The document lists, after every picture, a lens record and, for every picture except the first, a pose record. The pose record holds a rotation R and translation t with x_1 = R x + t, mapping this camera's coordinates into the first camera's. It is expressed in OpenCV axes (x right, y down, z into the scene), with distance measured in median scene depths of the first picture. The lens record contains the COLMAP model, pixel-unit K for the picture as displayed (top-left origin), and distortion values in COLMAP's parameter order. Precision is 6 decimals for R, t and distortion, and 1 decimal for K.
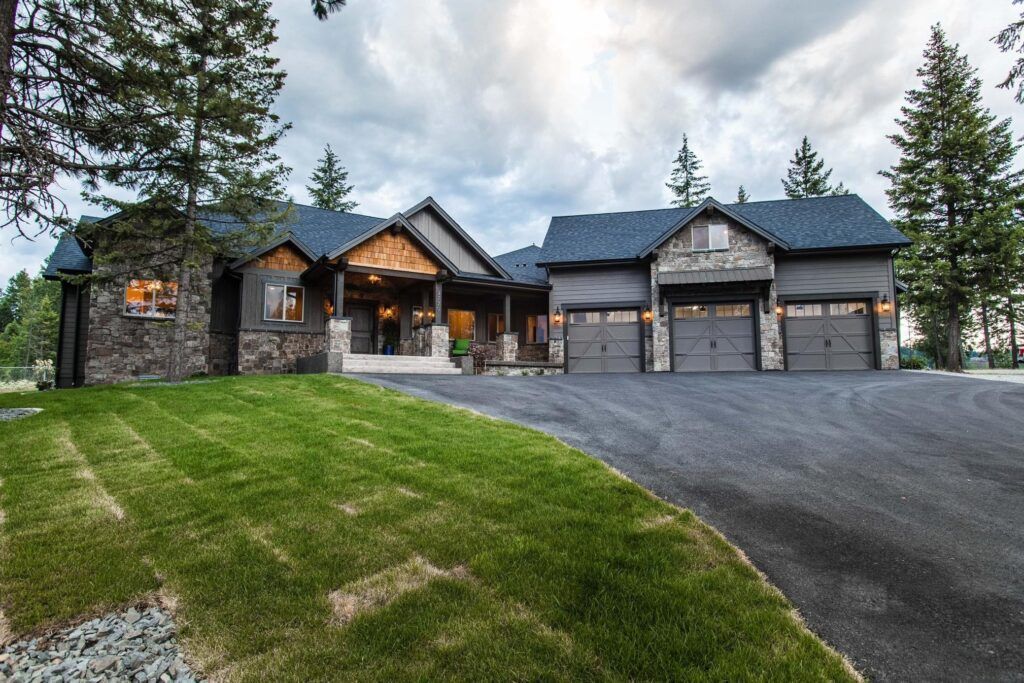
lens RADIAL K [[628.5, 0, 512.4], [0, 628.5, 338.1], [0, 0, 1]] dist [0.004062, 0.001319]
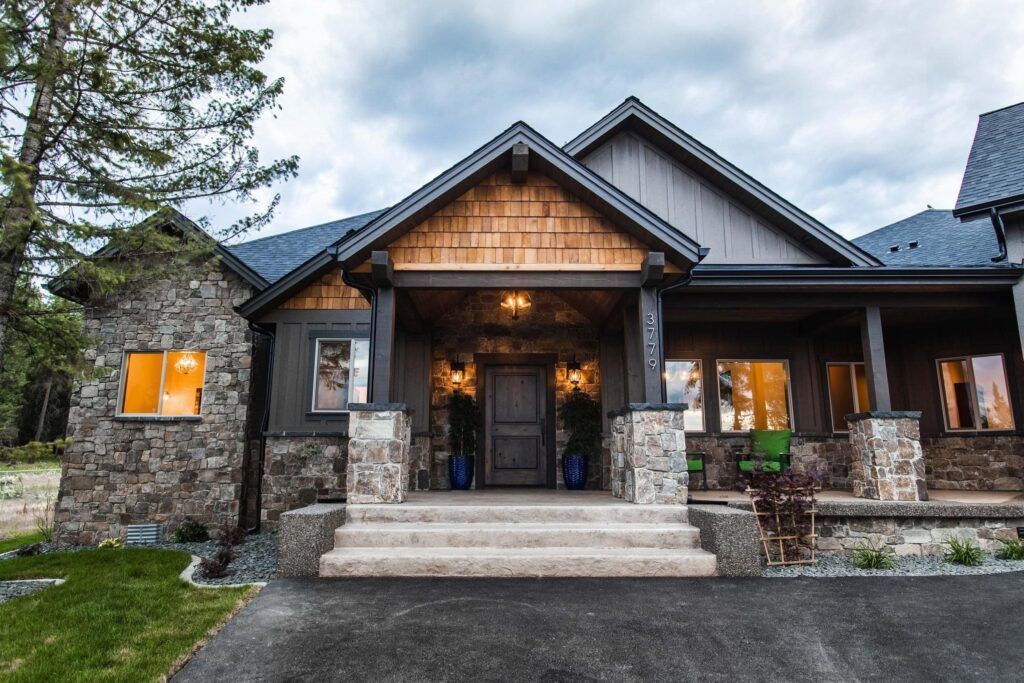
lens RADIAL K [[628.5, 0, 512.4], [0, 628.5, 338.1], [0, 0, 1]] dist [0.004062, 0.001319]
pose [[0.852215, -0.098549, -0.513827, 0.000811], [0.051078, 0.993080, -0.105751, -0.026680], [0.520693, 0.063878, 0.851351, 0.656931]]
